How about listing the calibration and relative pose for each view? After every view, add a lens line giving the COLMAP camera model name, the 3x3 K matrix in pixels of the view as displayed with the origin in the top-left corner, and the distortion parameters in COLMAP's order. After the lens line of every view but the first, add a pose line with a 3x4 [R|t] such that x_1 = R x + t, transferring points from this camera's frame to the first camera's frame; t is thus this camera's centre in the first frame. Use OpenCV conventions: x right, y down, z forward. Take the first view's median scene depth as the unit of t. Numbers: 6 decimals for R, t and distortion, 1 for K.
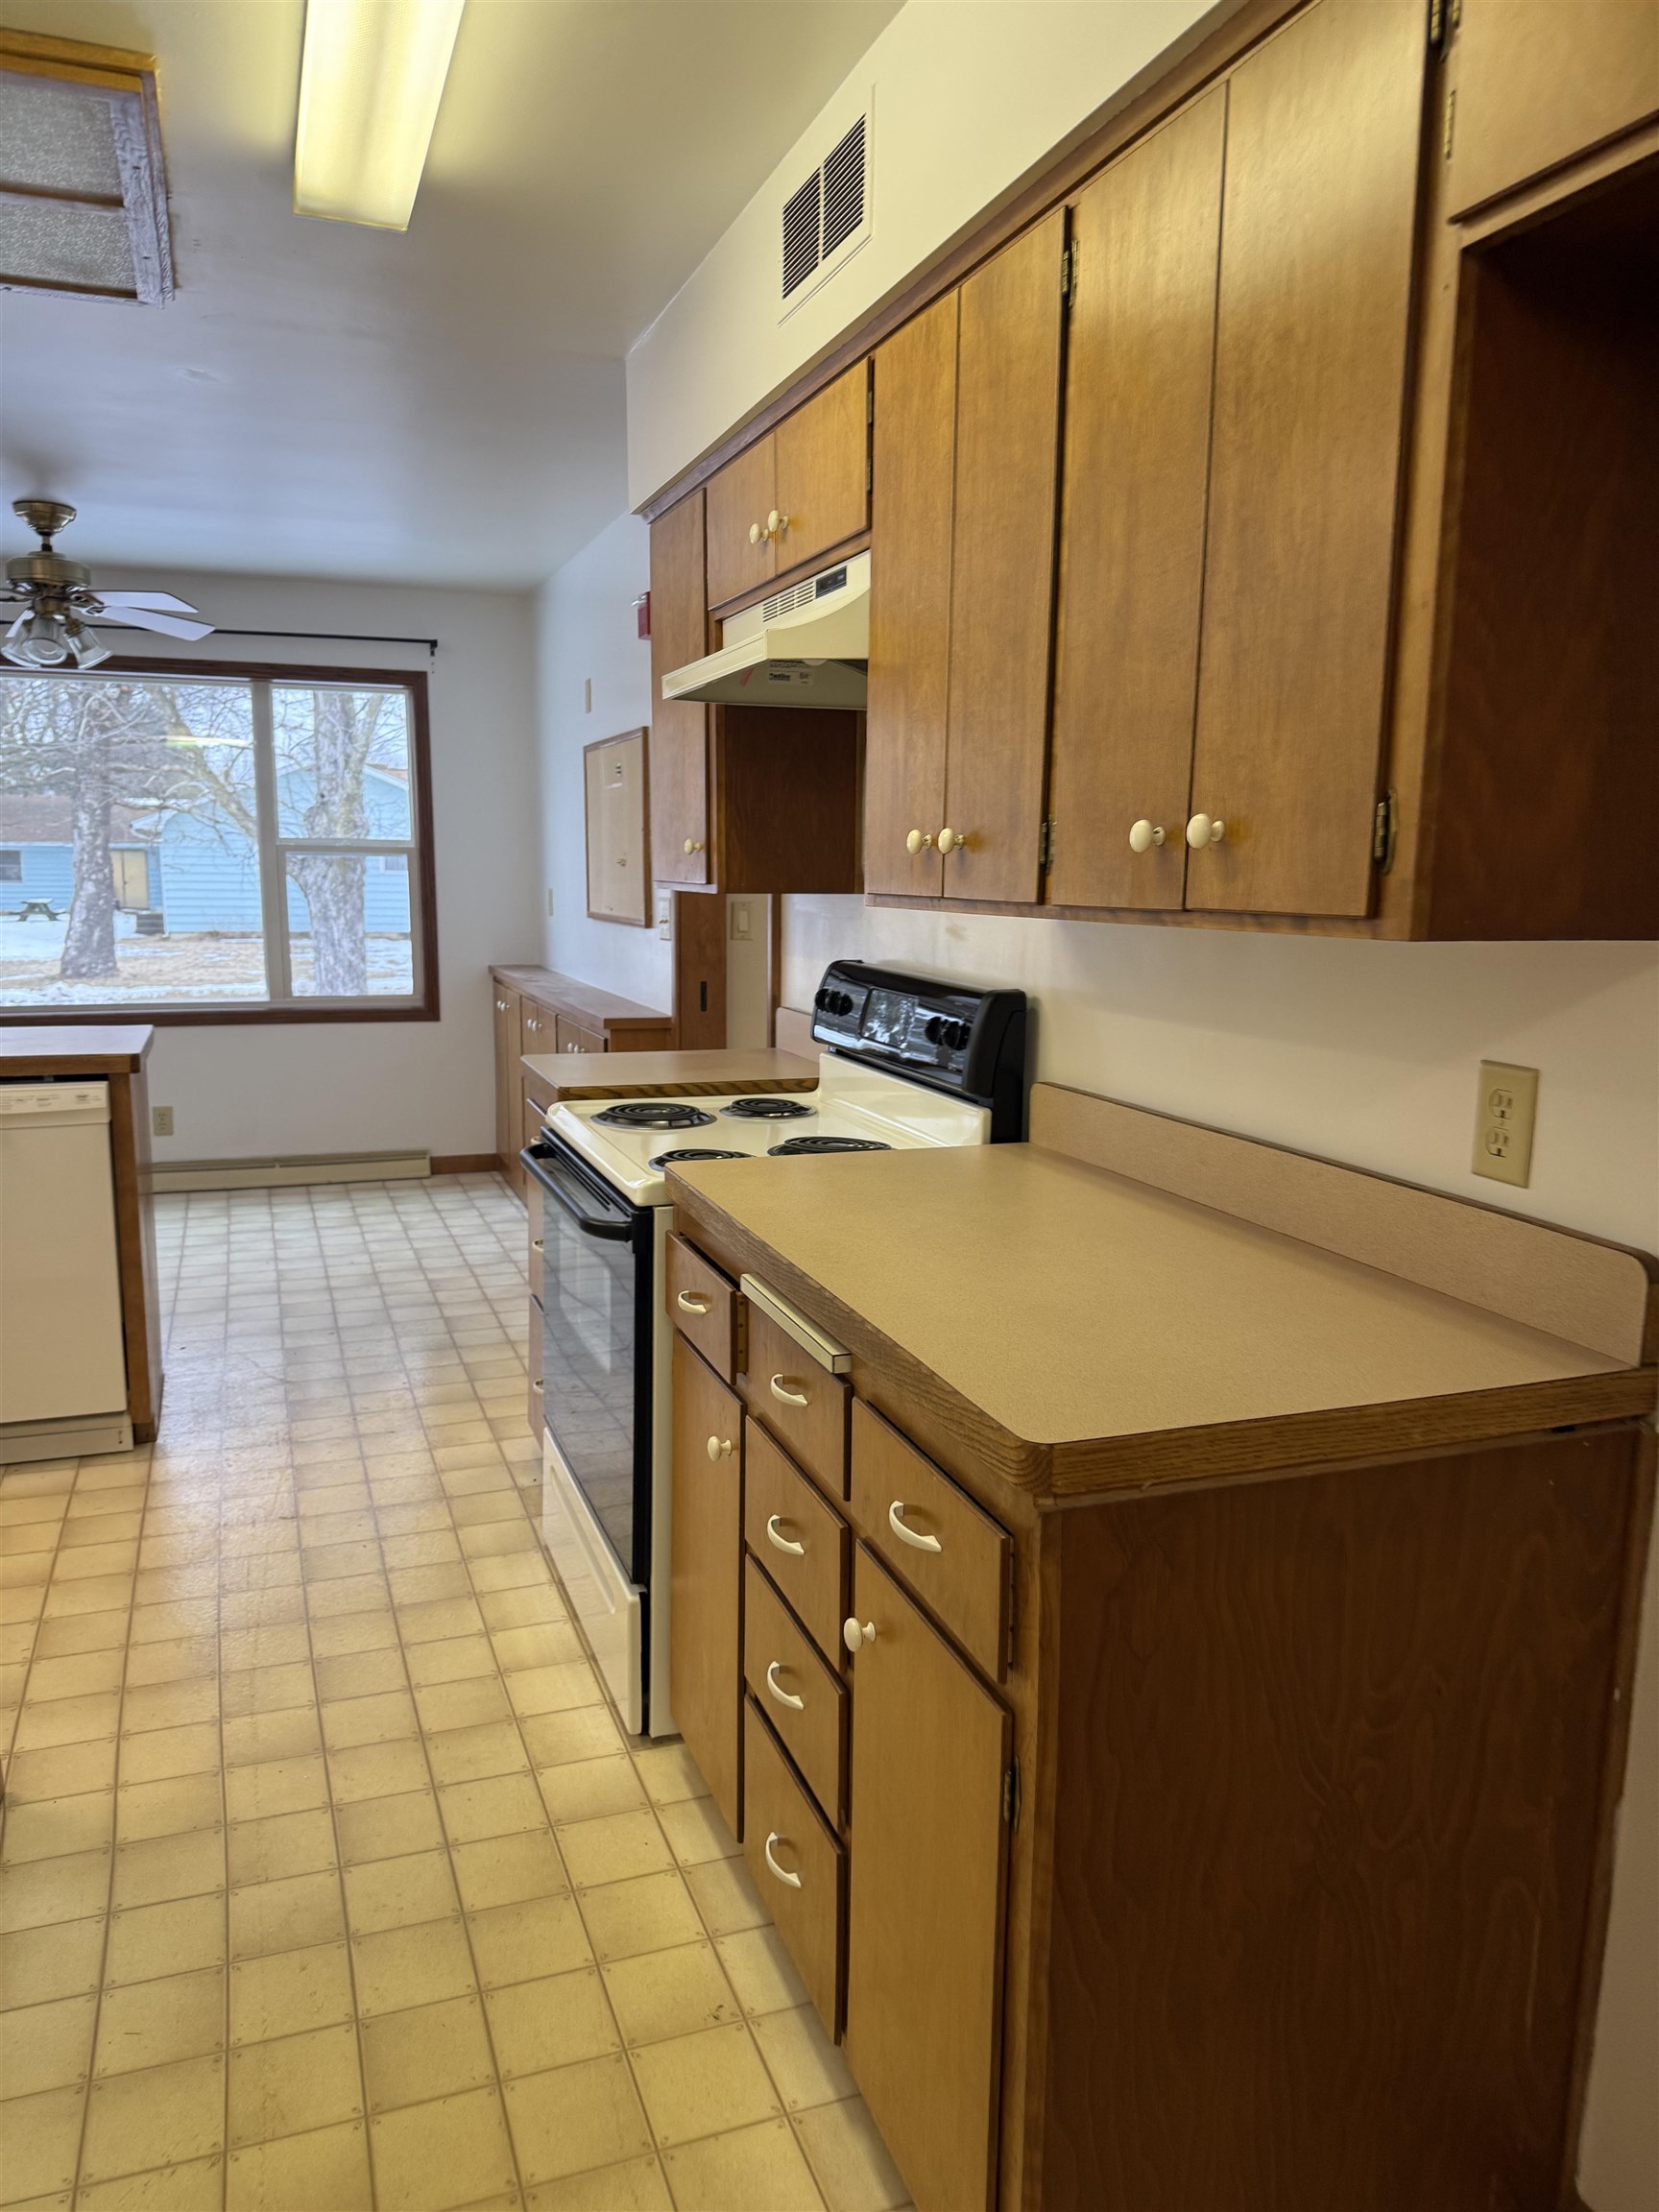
lens RADIAL K [[1550.1, 0, 832.6], [0, 1550.1, 1123.7], [0, 0, 1]] dist [0.071530, -0.087011]
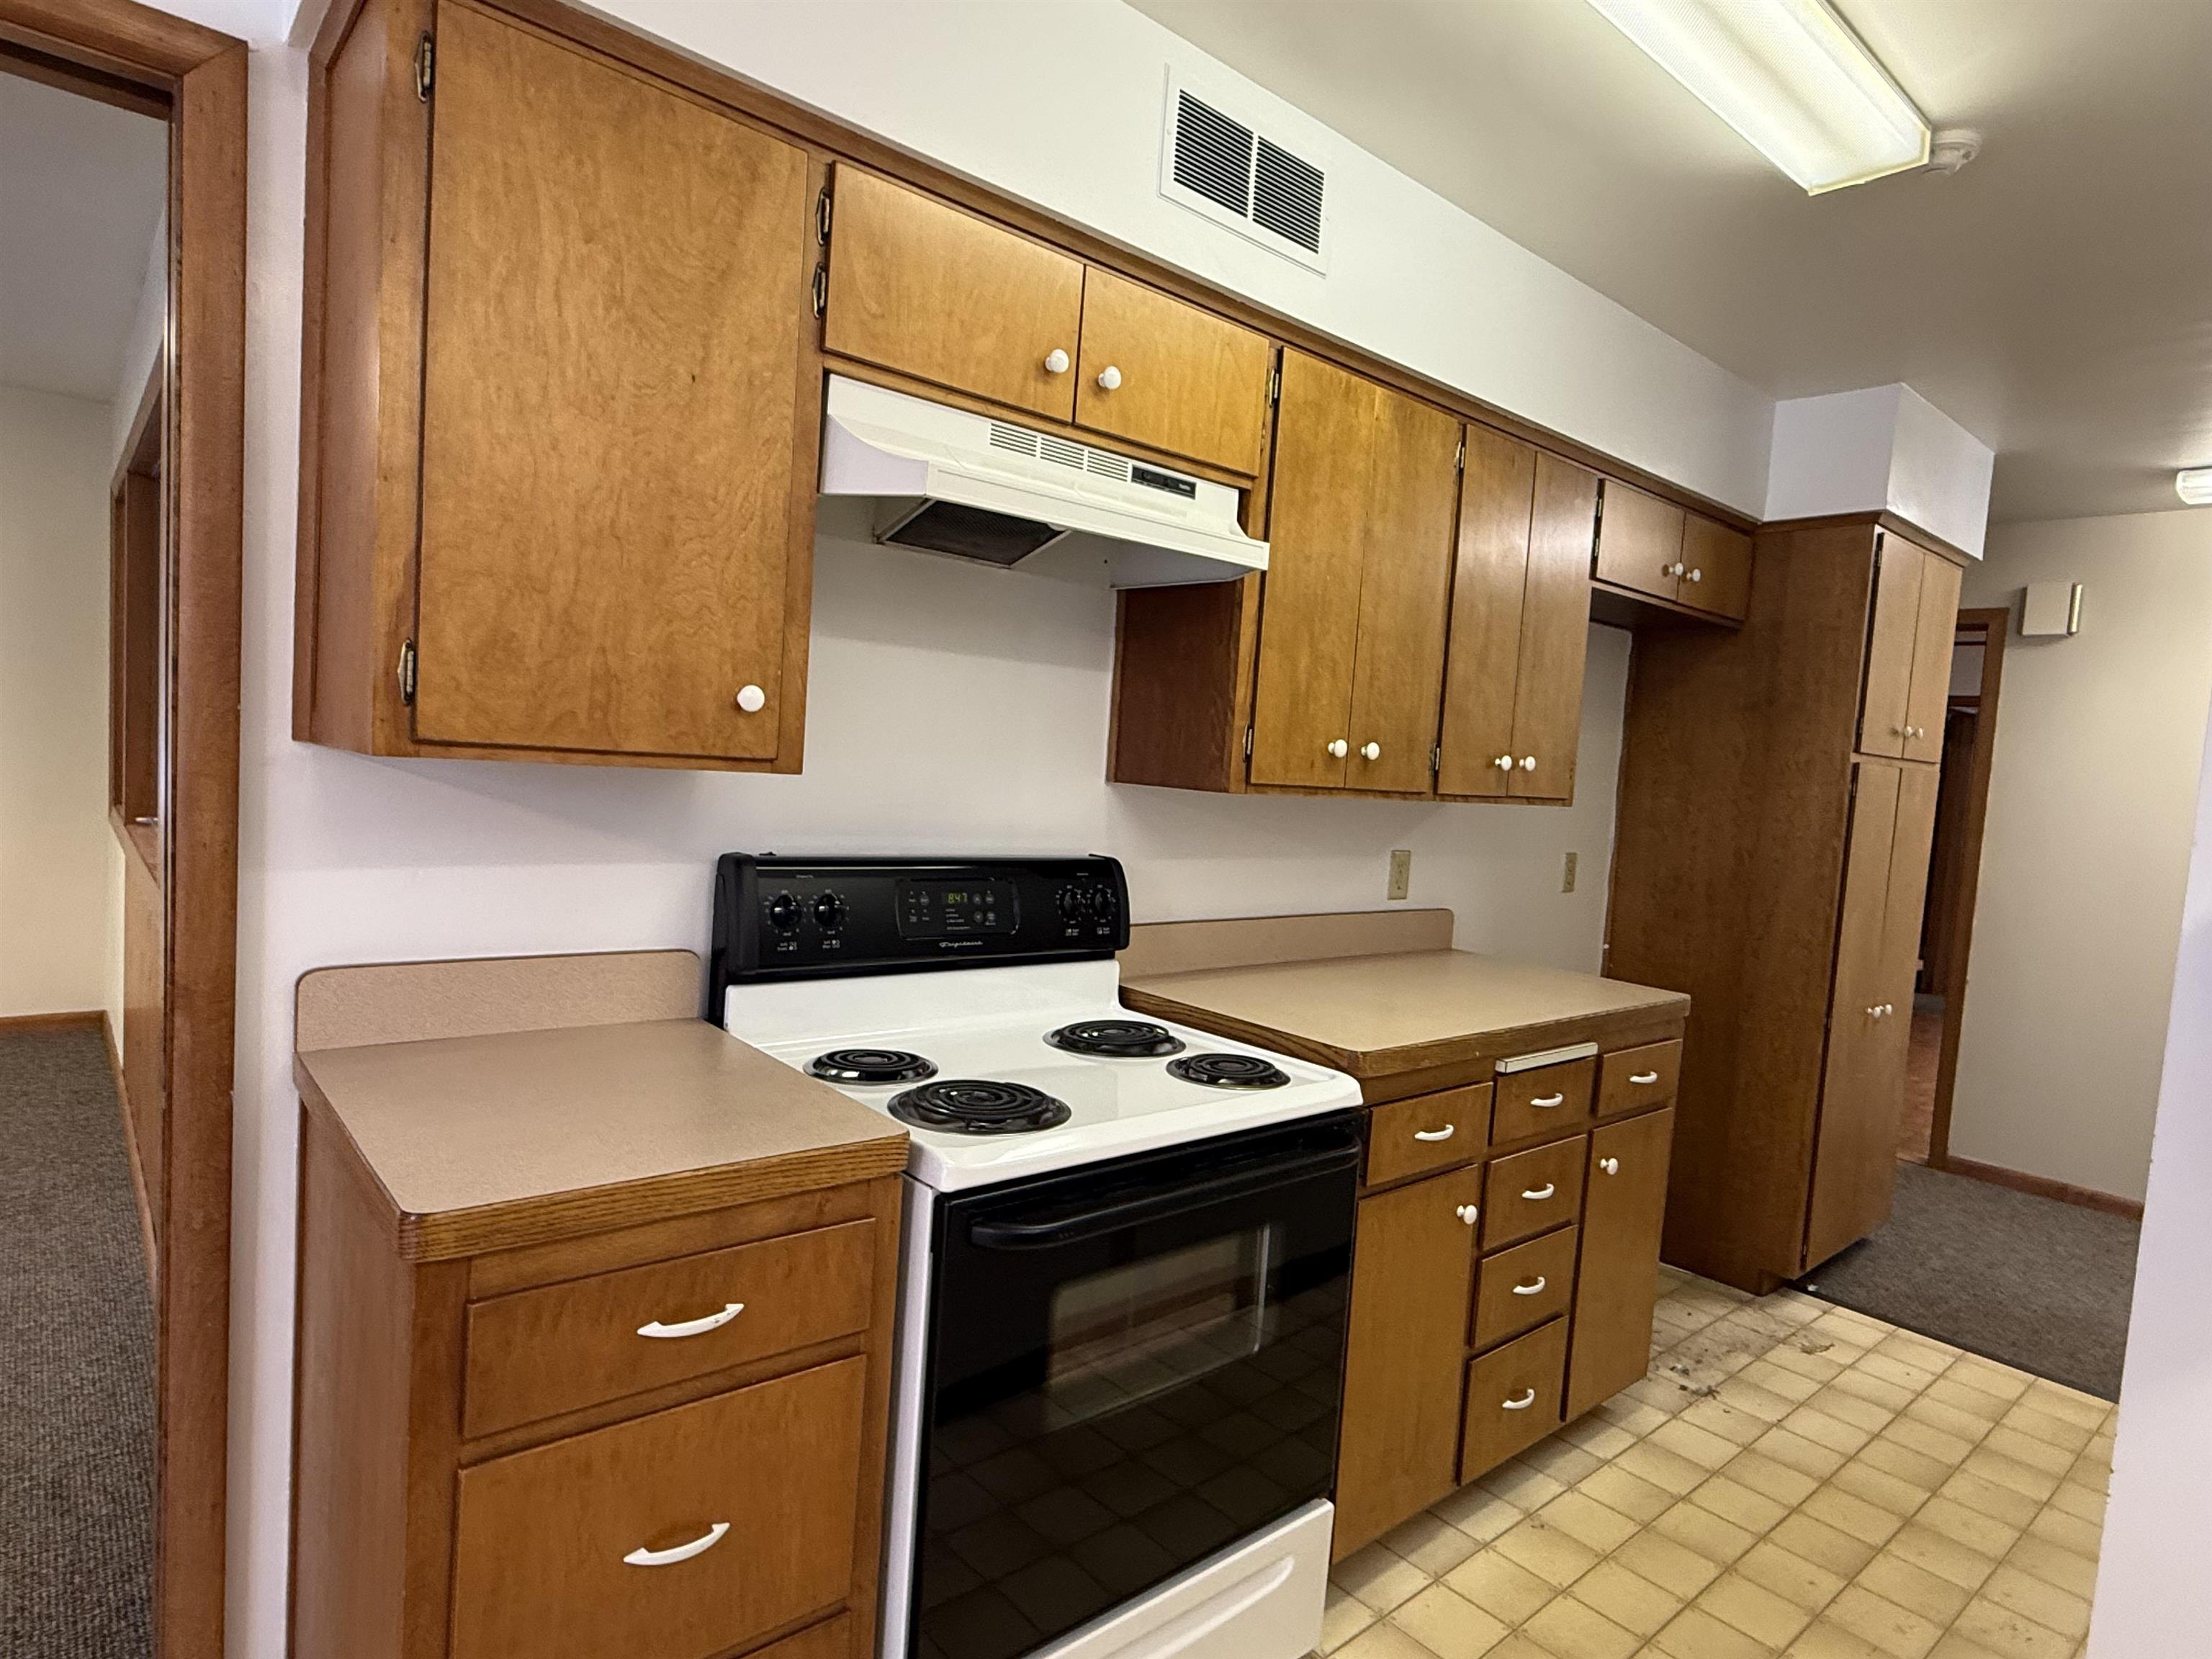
lens RADIAL K [[1228.6, 0, 1088.1], [0, 1228.6, 839.1], [0, 0, 1]] dist [0.009899, -0.000752]
pose [[-0.348141, -0.105510, 0.931486, -0.906521], [0.081076, 0.986534, 0.142048, -0.282492], [-0.933930, 0.124973, -0.334898, 1.614527]]
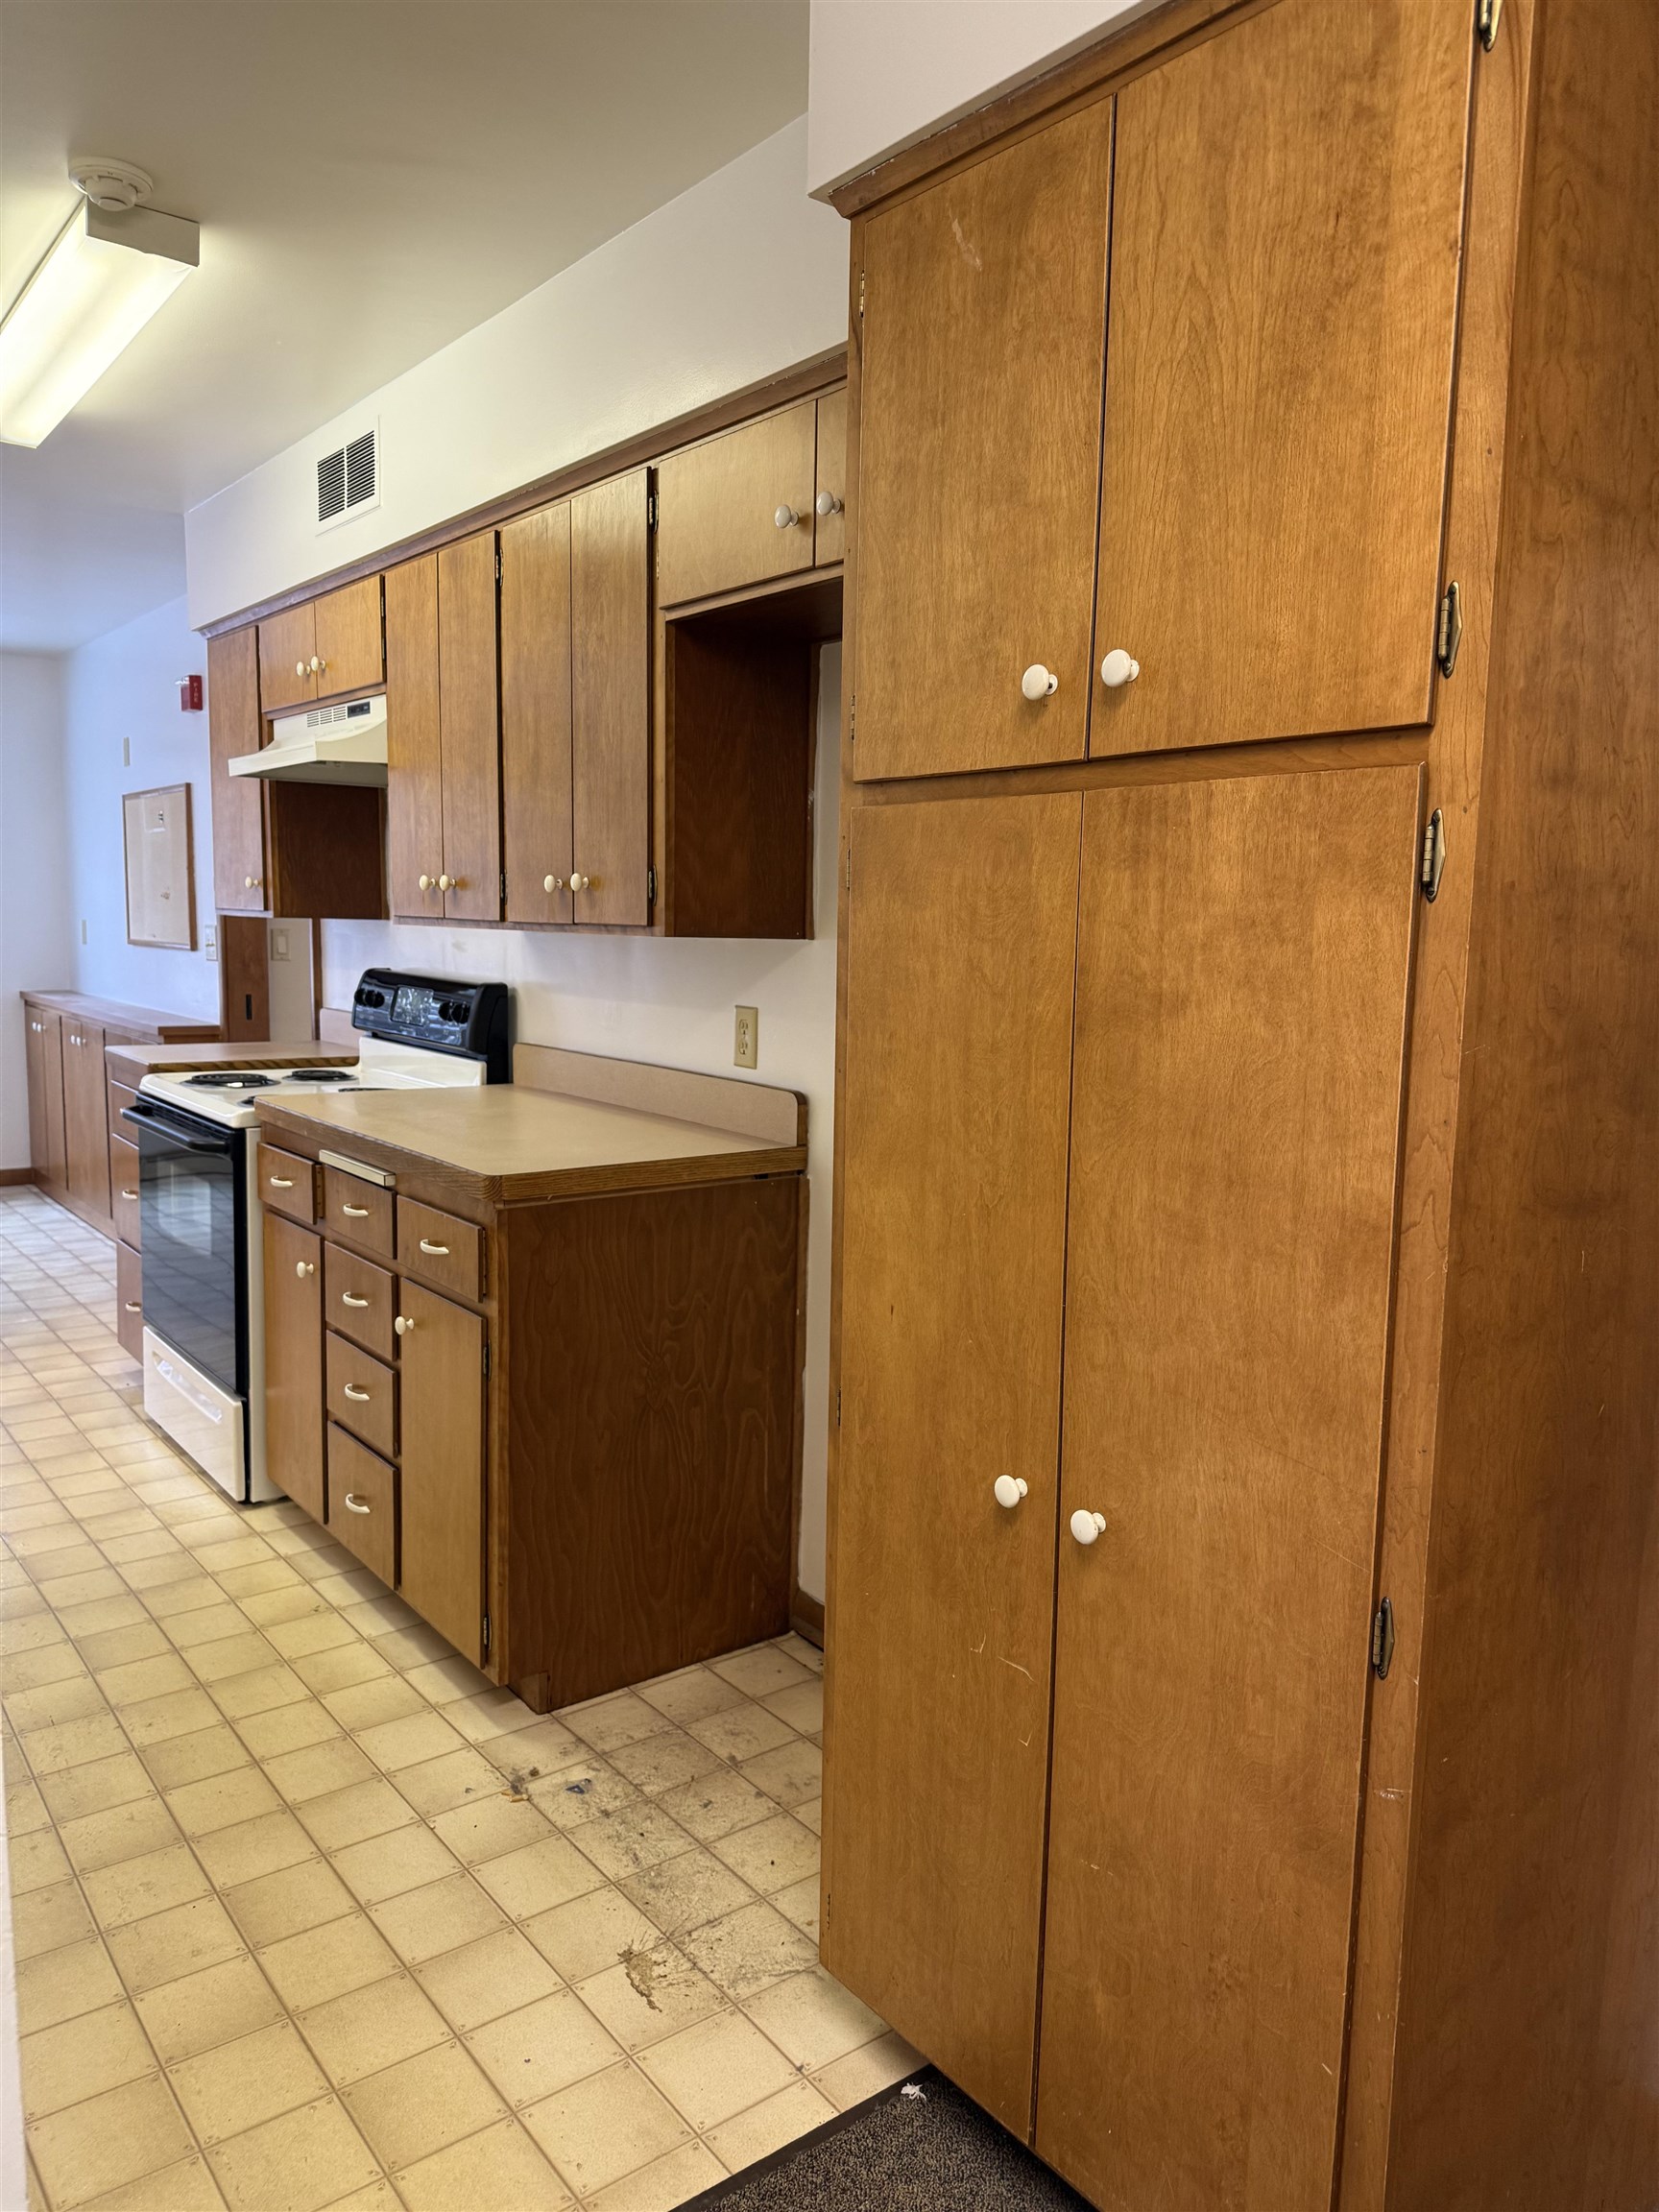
lens RADIAL K [[1550.1, 0, 841.9], [0, 1550.1, 1113.6], [0, 0, 1]] dist [0.071530, -0.087011]
pose [[0.953458, -0.030768, 0.299953, -0.025557], [0.040785, 0.998798, -0.027190, 0.117707], [-0.298756, 0.038158, 0.953566, -0.658240]]
